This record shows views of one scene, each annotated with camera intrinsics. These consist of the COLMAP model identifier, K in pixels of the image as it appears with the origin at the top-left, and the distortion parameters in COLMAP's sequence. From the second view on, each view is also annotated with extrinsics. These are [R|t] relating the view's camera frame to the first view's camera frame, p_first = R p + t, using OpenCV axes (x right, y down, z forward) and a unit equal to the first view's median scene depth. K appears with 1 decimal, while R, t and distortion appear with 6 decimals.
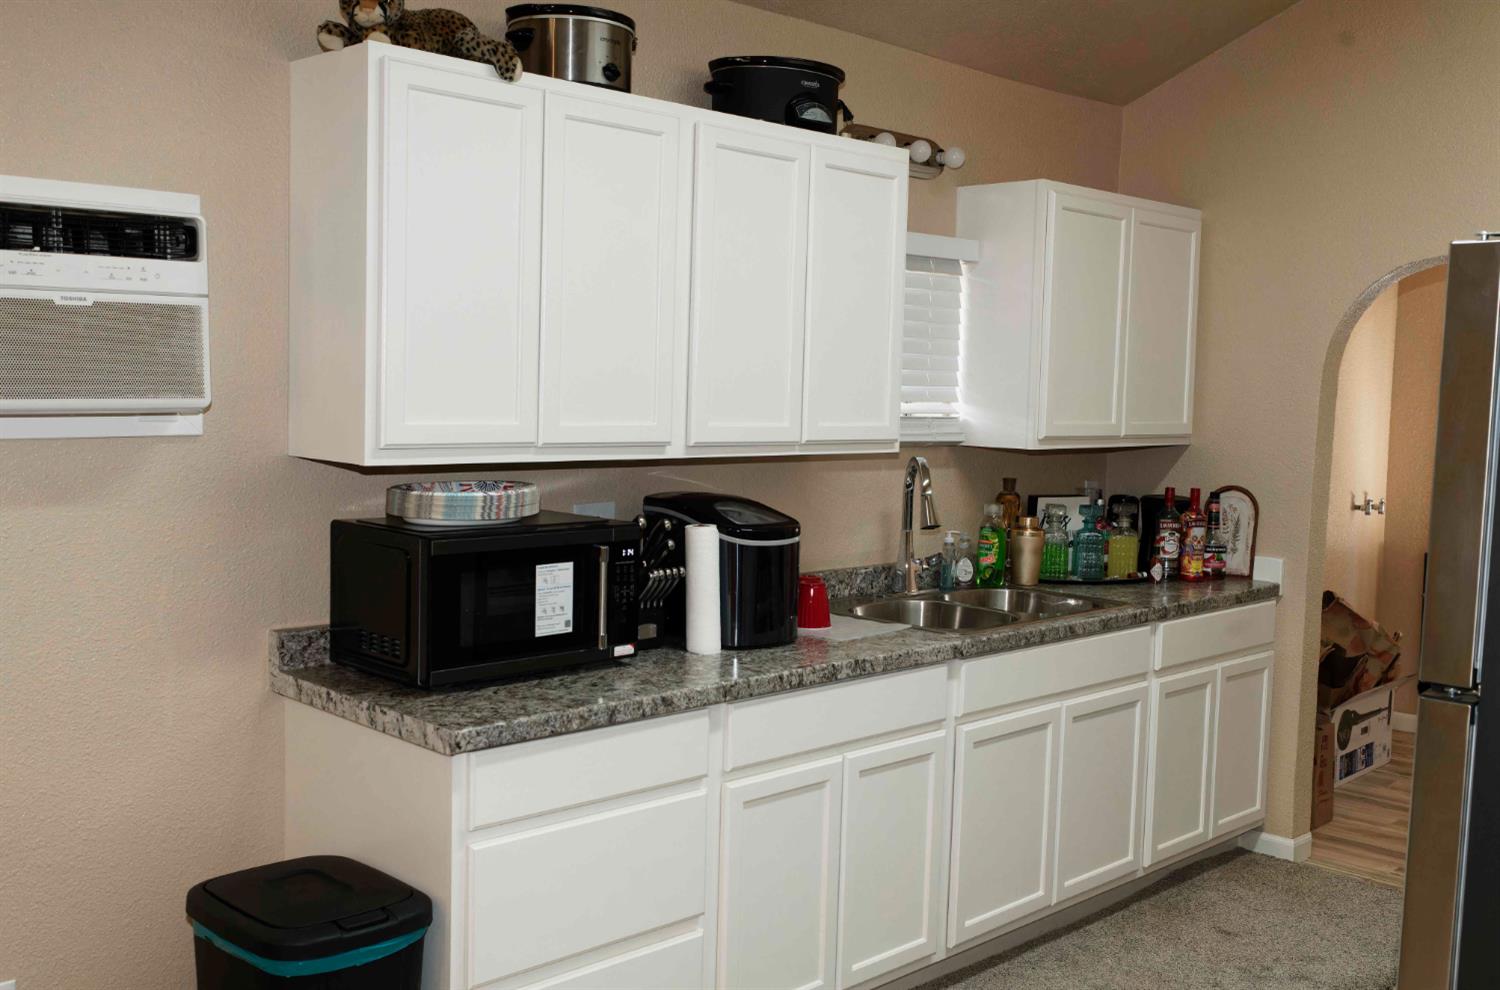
lens RADIAL K [[1476.6, 0, 750.0], [0, 1476.6, 495.0], [0, 0, 1]] dist [0.008212, 0.009547]
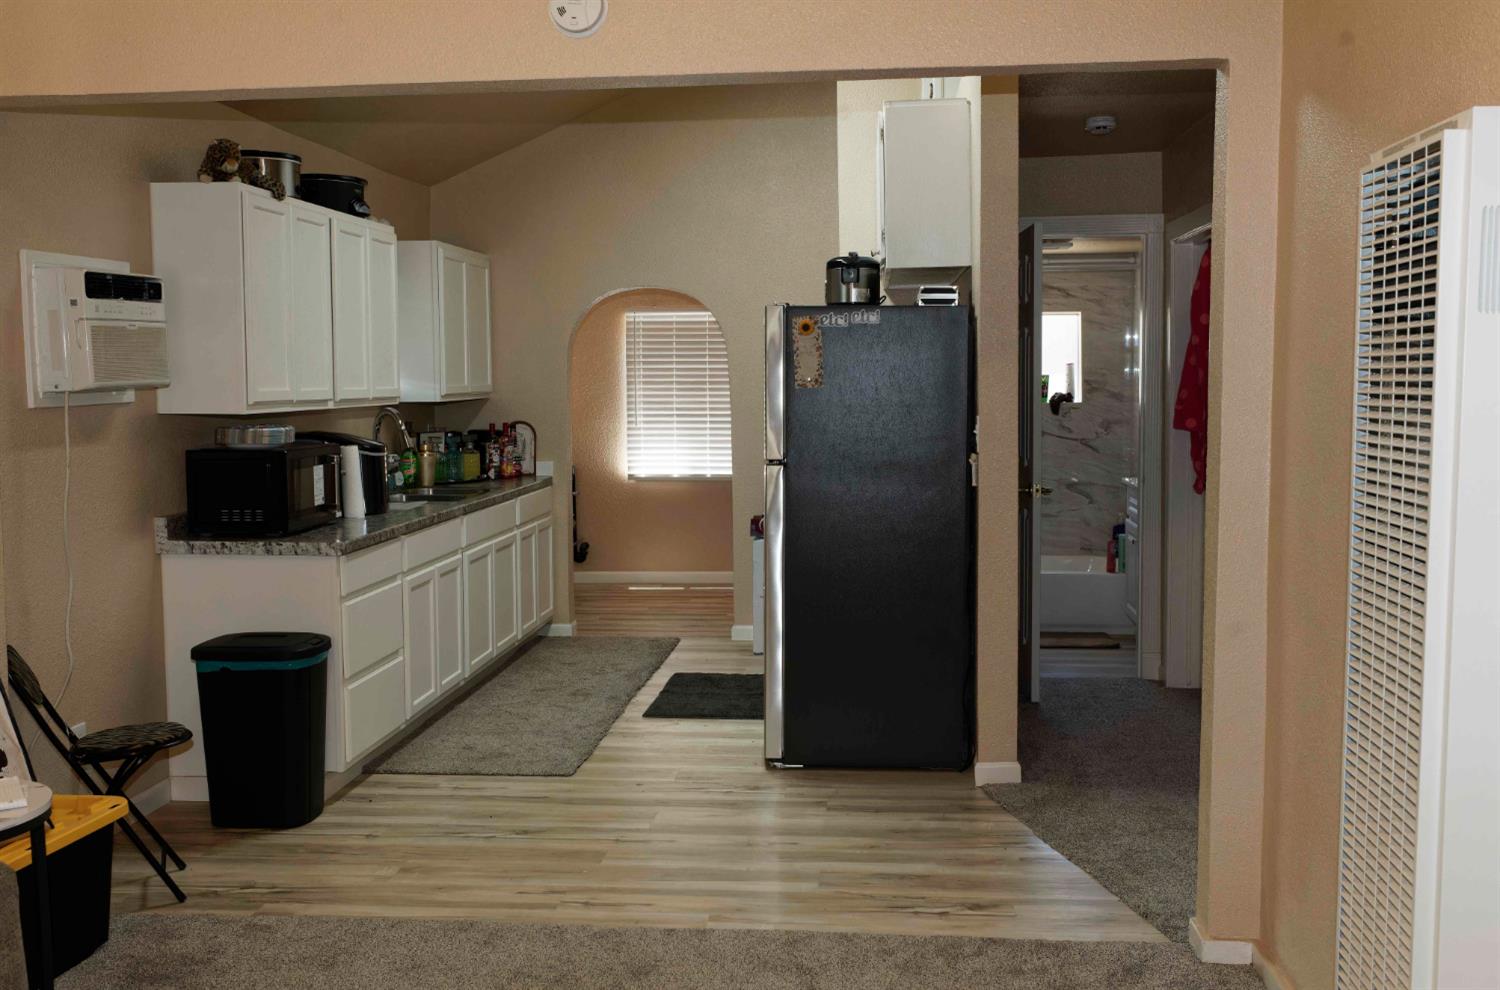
lens RADIAL K [[1476.6, 0, 750.0], [0, 1476.6, 495.0], [0, 0, 1]] dist [0.008212, 0.009547]
pose [[0.770236, -0.083903, 0.632215, -0.587312], [0.076557, 0.996304, 0.038952, 0.035189], [-0.633147, 0.018398, 0.773813, -0.499663]]
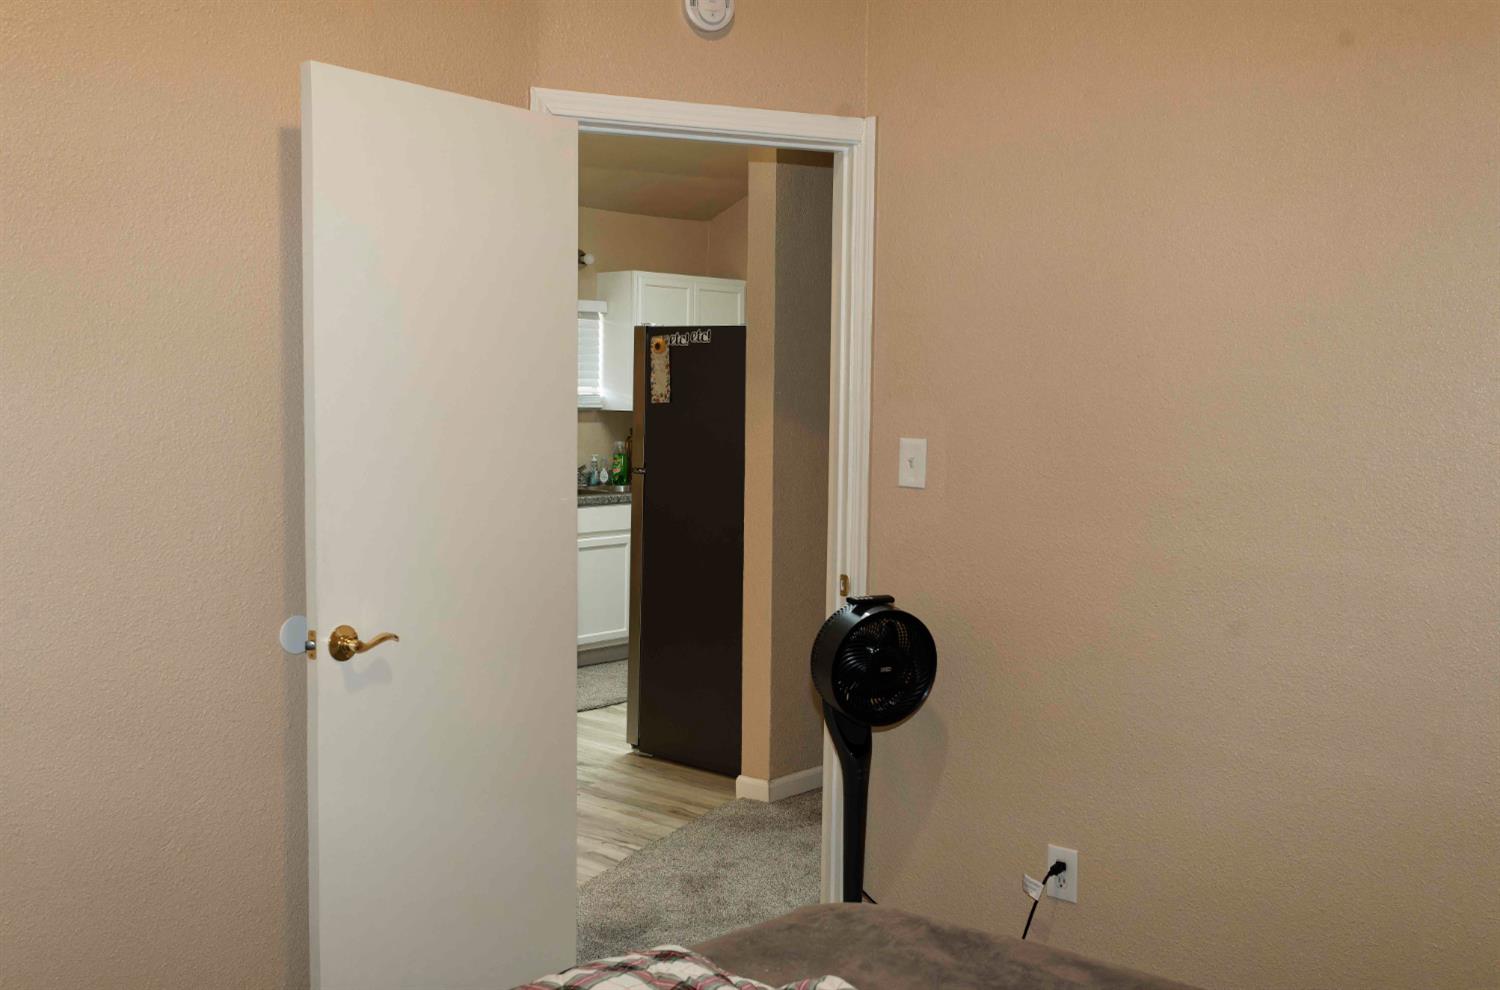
lens RADIAL K [[1476.6, 0, 750.0], [0, 1476.6, 495.0], [0, 0, 1]] dist [0.008212, 0.009547]
pose [[0.998975, -0.012852, 0.043398, 0.250336], [0.013095, 0.999900, -0.005315, 0.088010], [-0.043326, 0.005878, 0.999044, -0.895951]]
